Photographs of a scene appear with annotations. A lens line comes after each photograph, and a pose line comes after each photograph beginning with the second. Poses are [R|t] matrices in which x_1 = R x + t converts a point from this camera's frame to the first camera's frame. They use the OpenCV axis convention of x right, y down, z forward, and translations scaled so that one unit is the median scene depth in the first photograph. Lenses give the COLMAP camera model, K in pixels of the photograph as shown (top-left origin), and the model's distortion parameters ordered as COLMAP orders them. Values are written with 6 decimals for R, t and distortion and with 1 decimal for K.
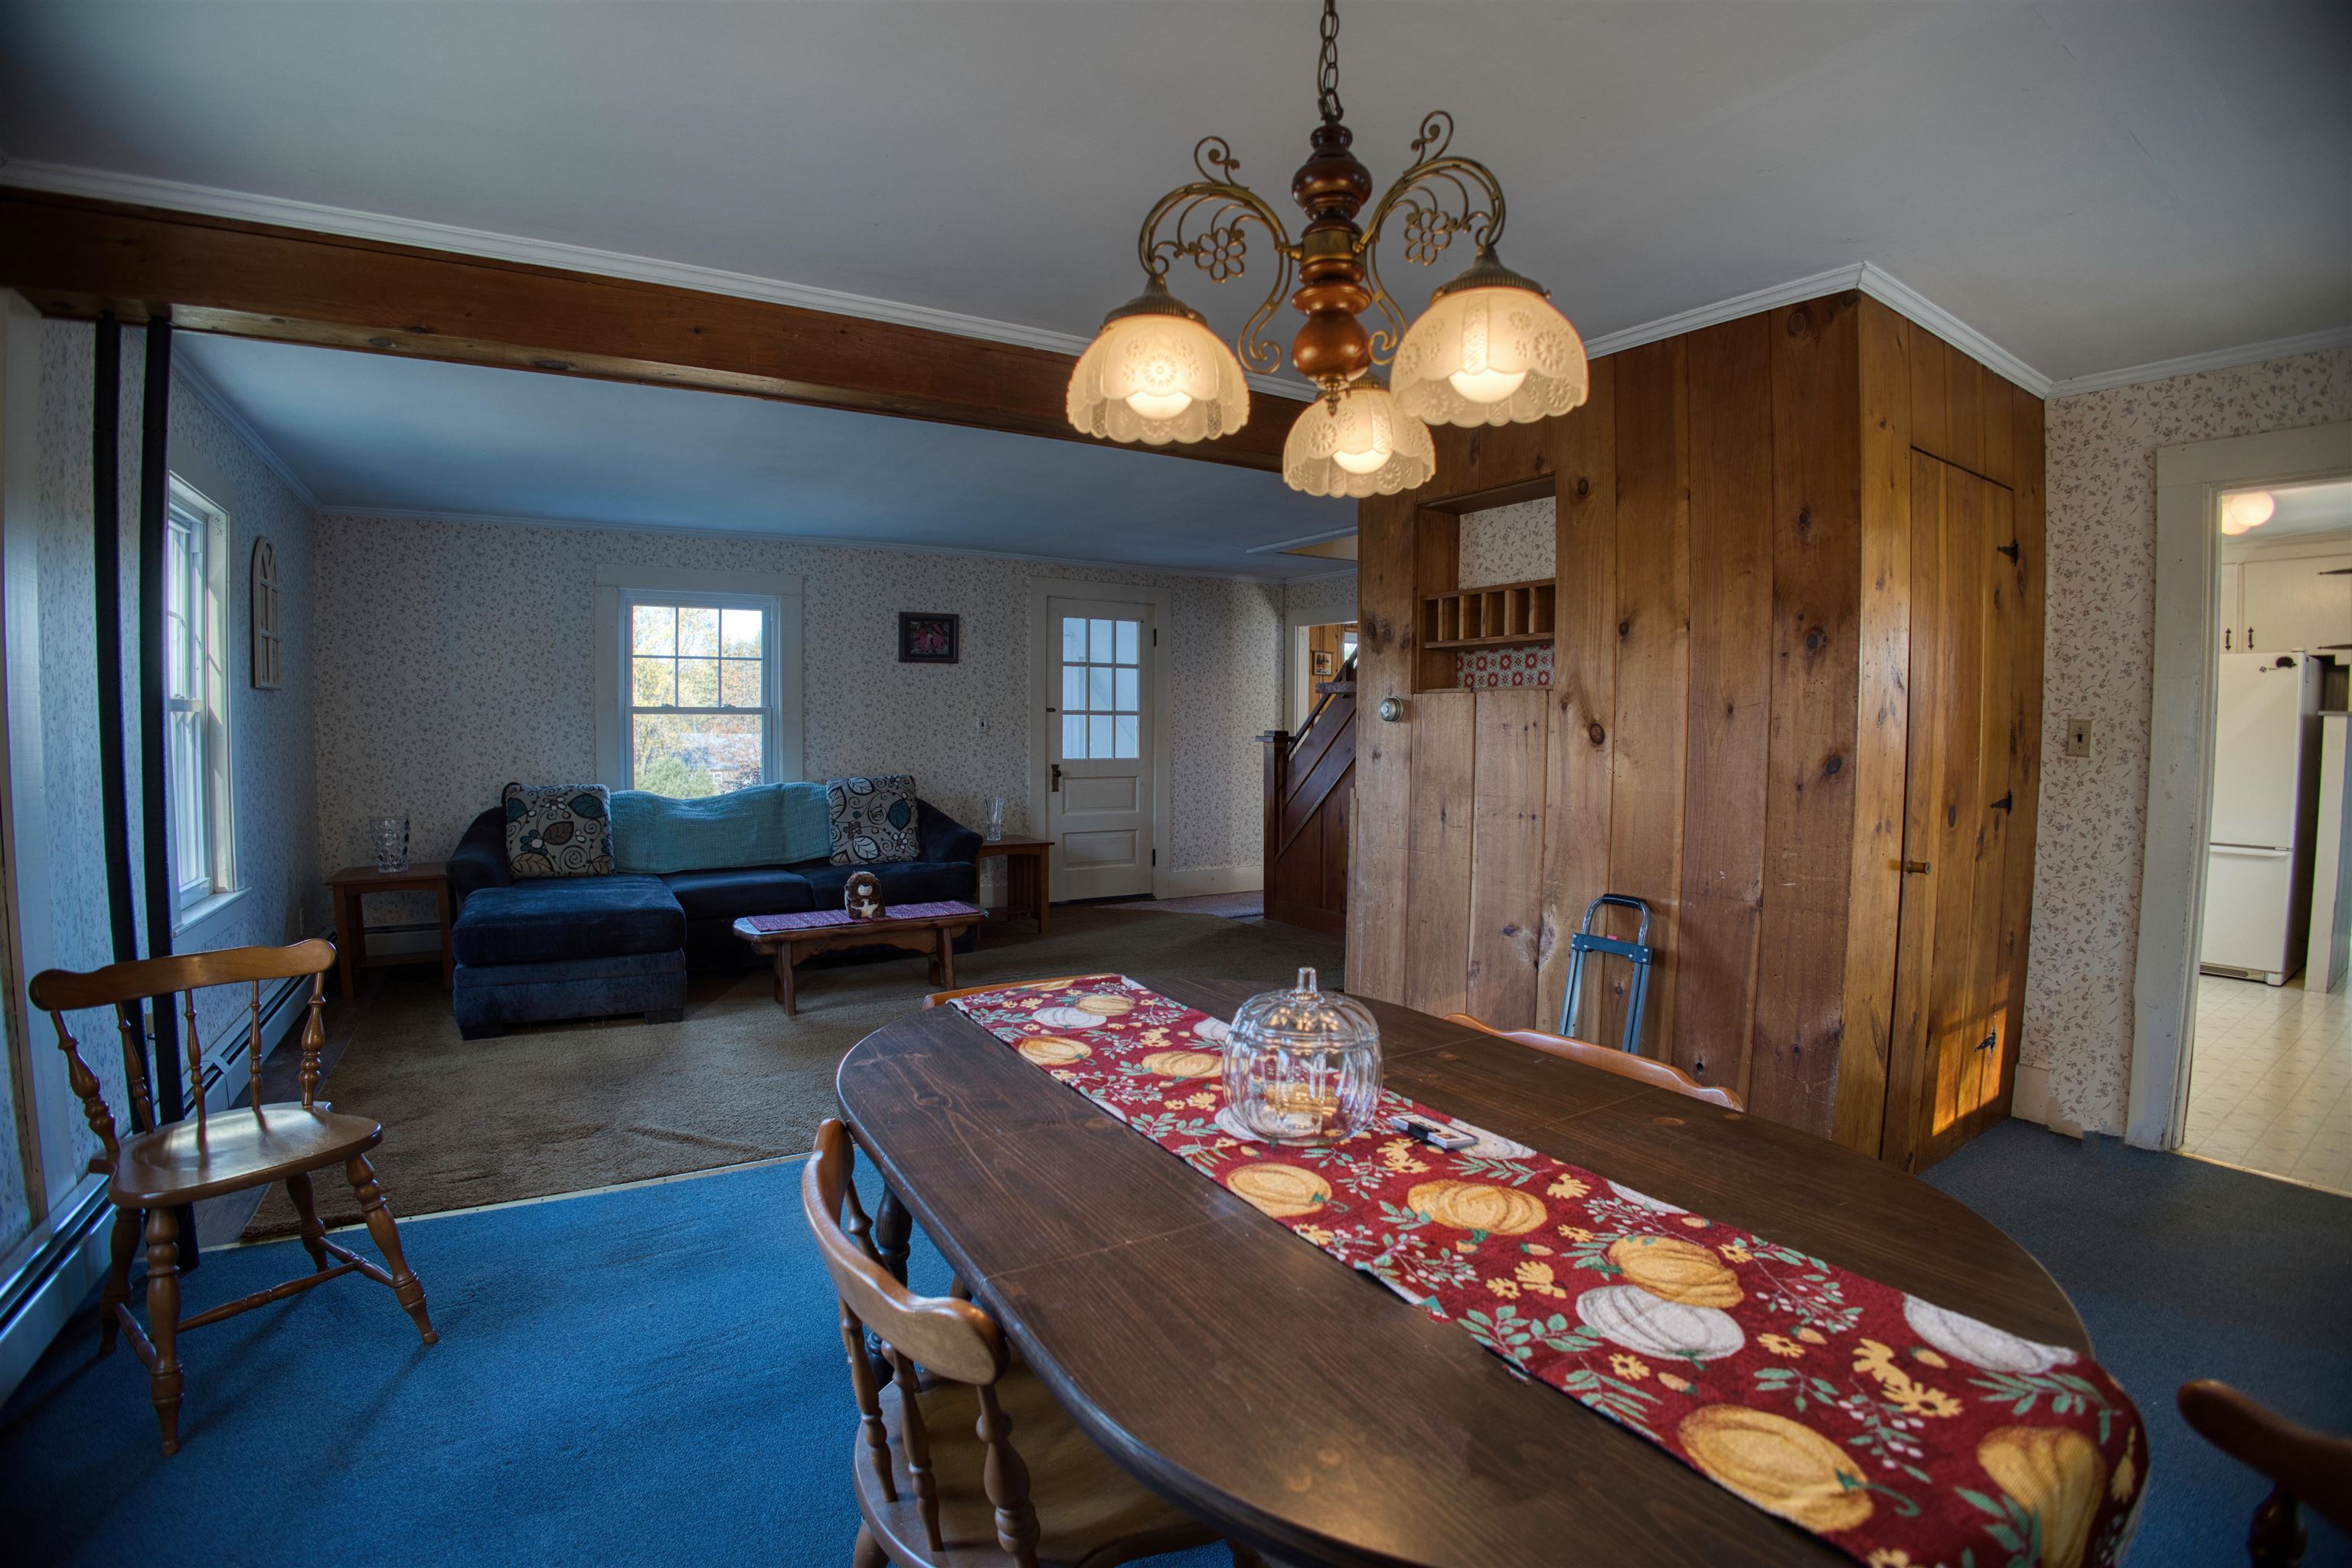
lens RADIAL K [[1087.4, 0, 1169.2], [0, 1087.4, 784.8], [0, 0, 1]] dist [-0.139068, 0.031566]
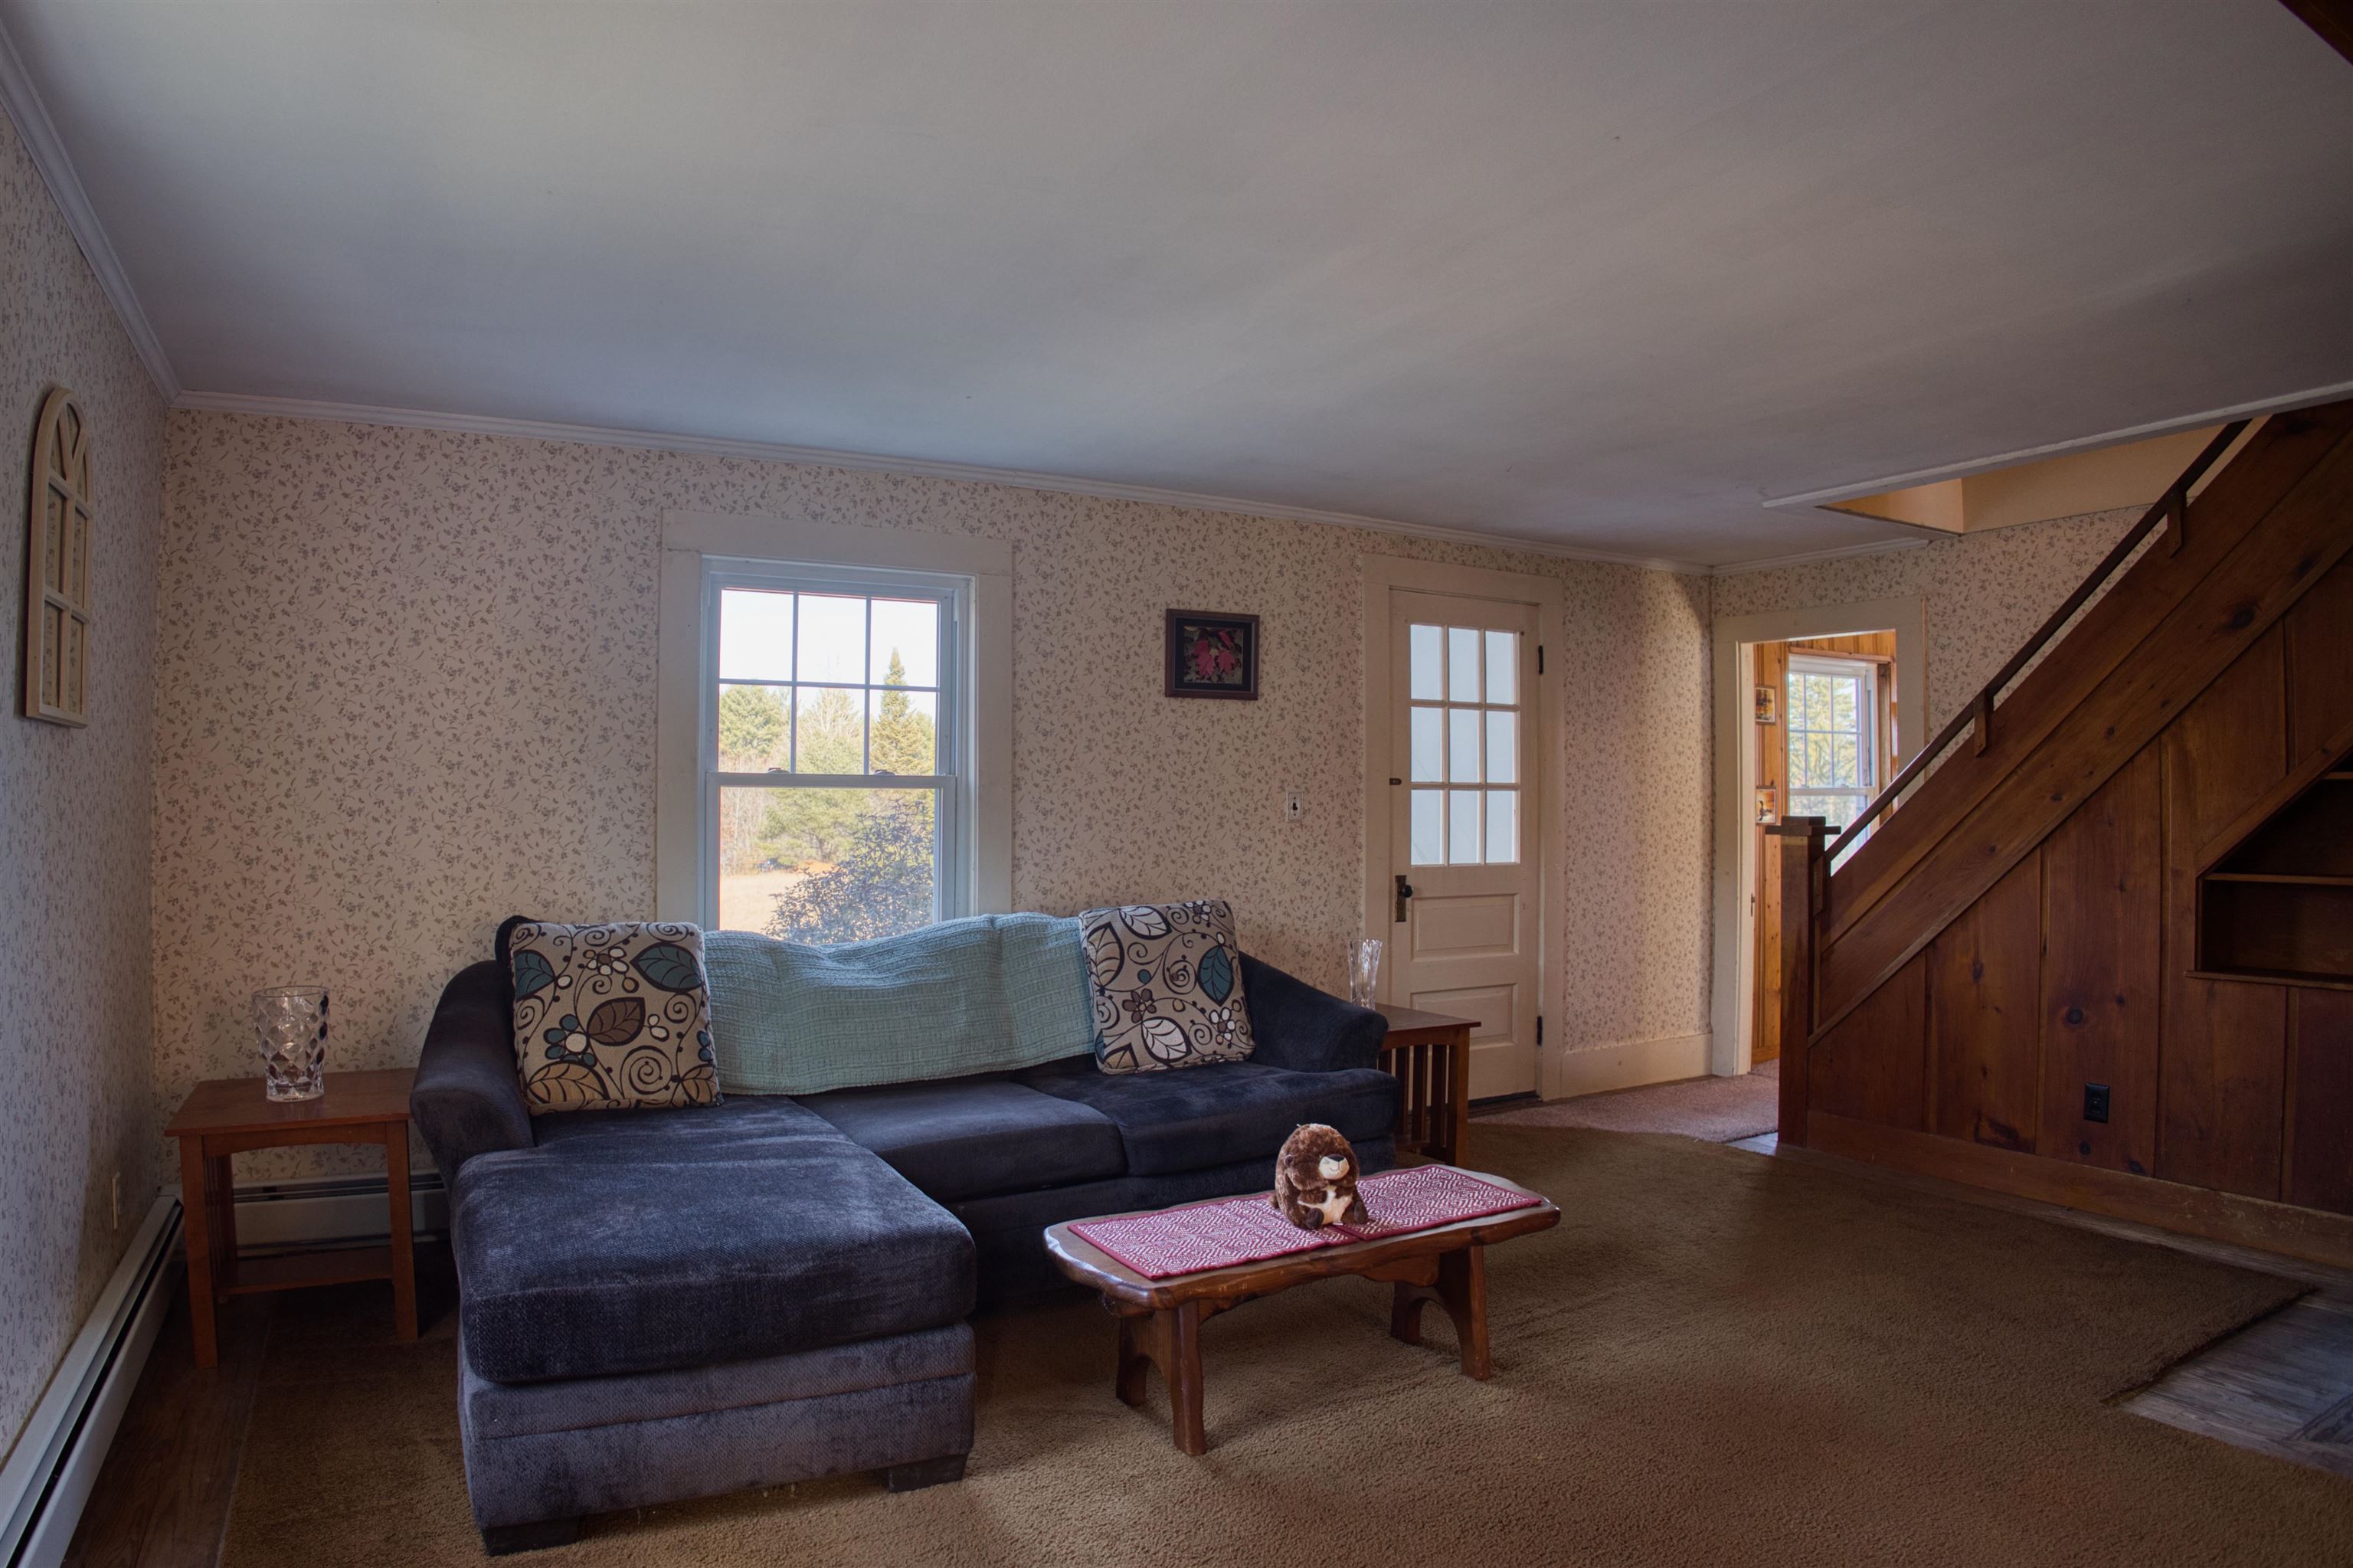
lens RADIAL K [[1351.0, 0, 1036.5], [0, 1351.0, 787.5], [0, 0, 1]] dist [-0.159783, 0.040620]
pose [[0.995447, -0.003359, -0.095261, -0.306798], [-0.003023, 0.997764, -0.066772, -0.022930], [0.095272, 0.066756, 0.993210, 0.356381]]
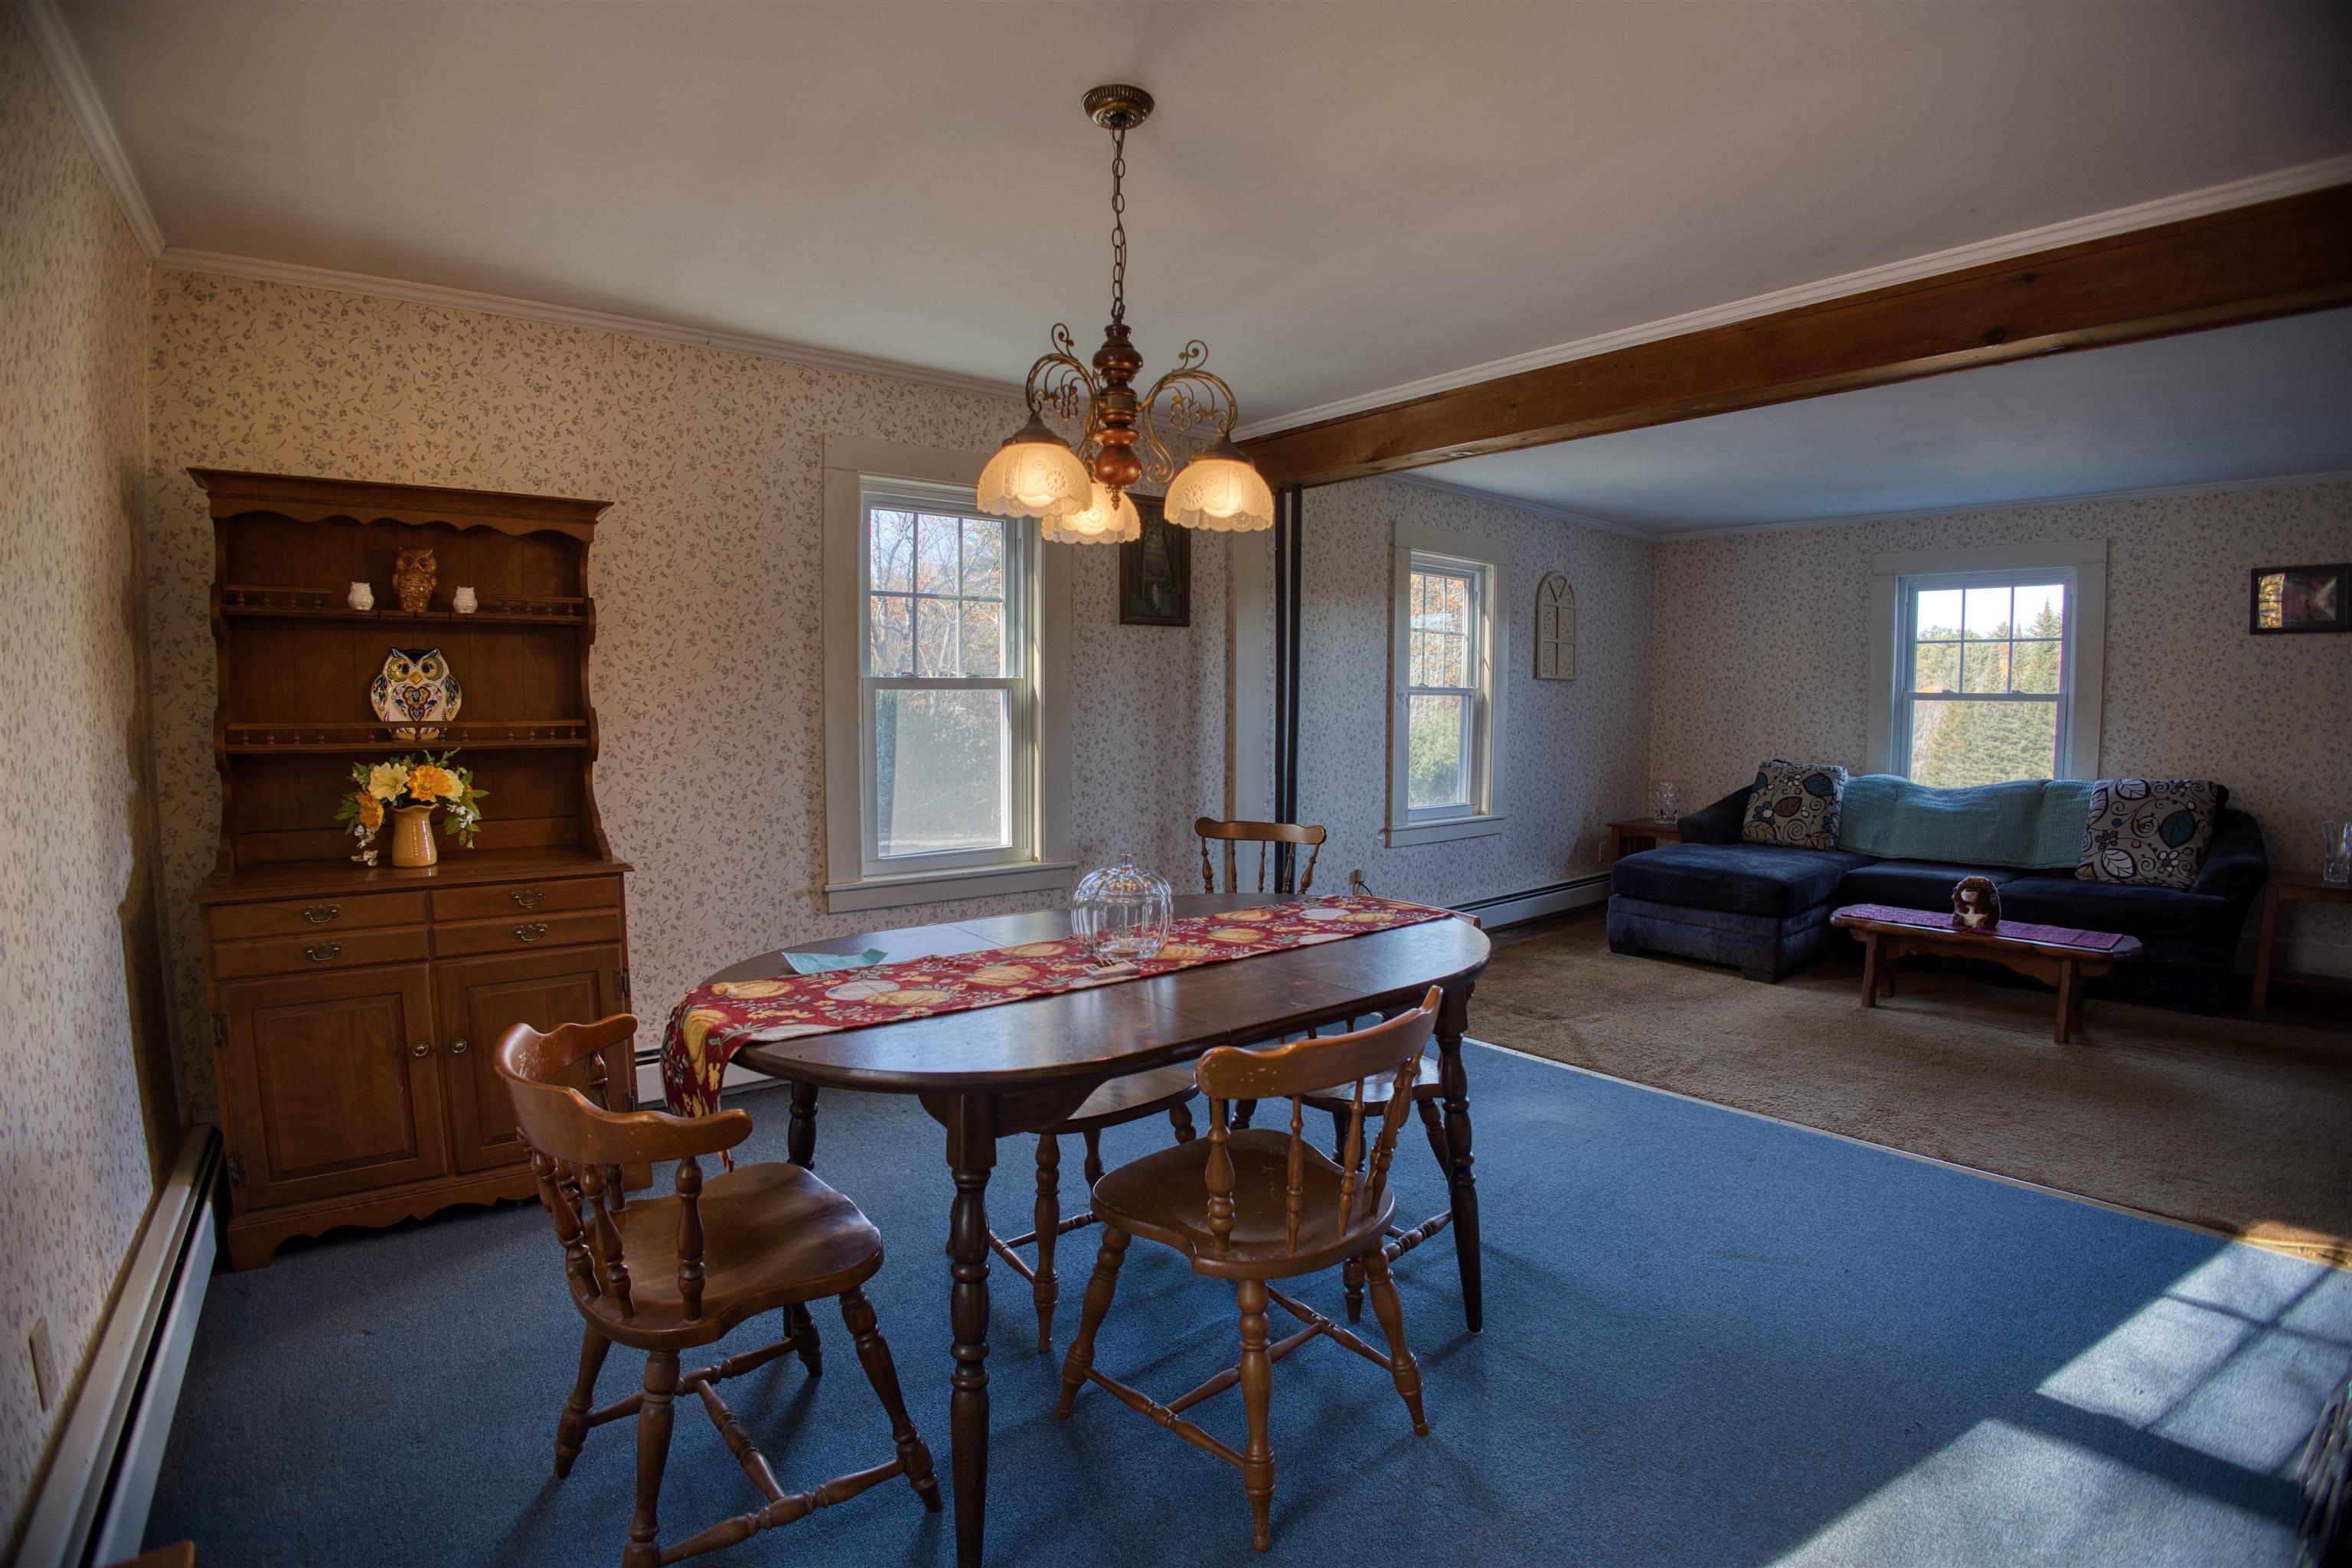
lens RADIAL K [[1074.5, 0, 1164.4], [0, 1074.5, 783.7], [0, 0, 1]] dist [-0.134722, 0.028853]
pose [[0.122551, 0.068419, -0.990101, 0.387449], [-0.055460, 0.996534, 0.061999, -0.008203], [0.990911, 0.047313, 0.125920, 0.192914]]
